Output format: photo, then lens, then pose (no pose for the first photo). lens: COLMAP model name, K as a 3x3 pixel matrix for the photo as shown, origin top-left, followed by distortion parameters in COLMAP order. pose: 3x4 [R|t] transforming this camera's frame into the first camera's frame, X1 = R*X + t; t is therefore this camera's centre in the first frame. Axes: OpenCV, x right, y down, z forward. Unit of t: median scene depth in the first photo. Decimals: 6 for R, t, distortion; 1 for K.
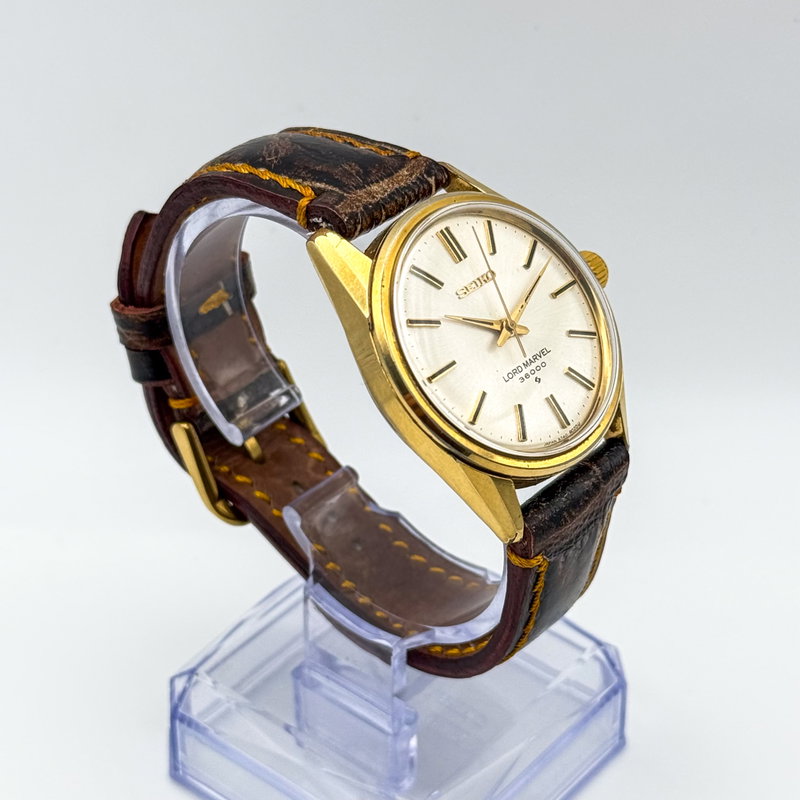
lens RADIAL K [[2063.0, 0, 400.0], [0, 2063.0, 400.0], [0, 0, 1]] dist [0.163275, 0.505565]
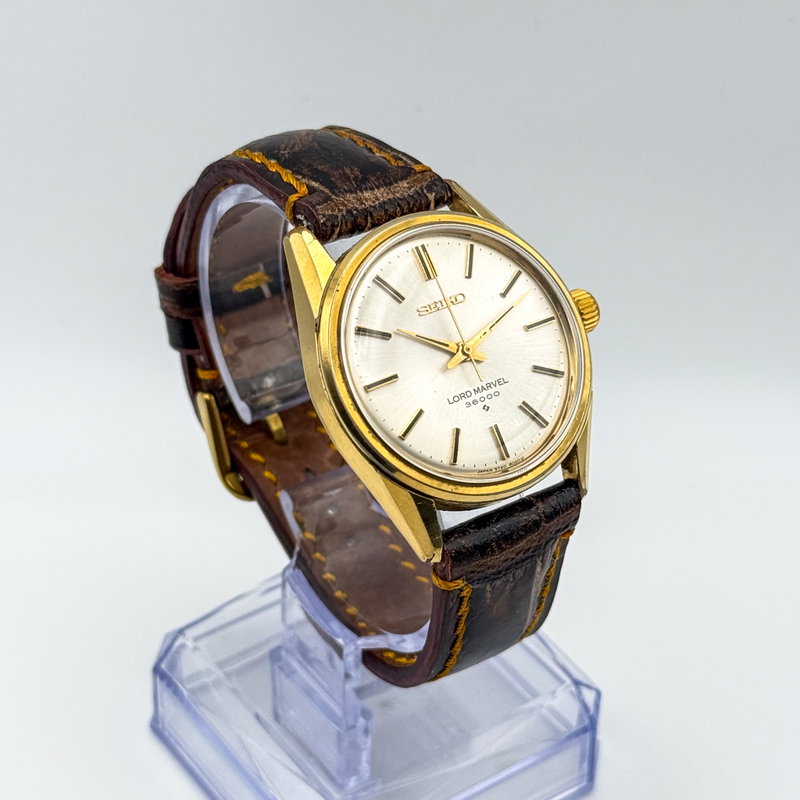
lens RADIAL K [[2063.0, 0, 400.0], [0, 2063.0, 400.0], [0, 0, 1]] dist [0.163275, 0.505565]
pose [[0.967962, 0.168309, -0.186335, 0.205719], [-0.167345, 0.985675, 0.021004, -0.026666], [0.187201, 0.010852, 0.982262, 0.004988]]
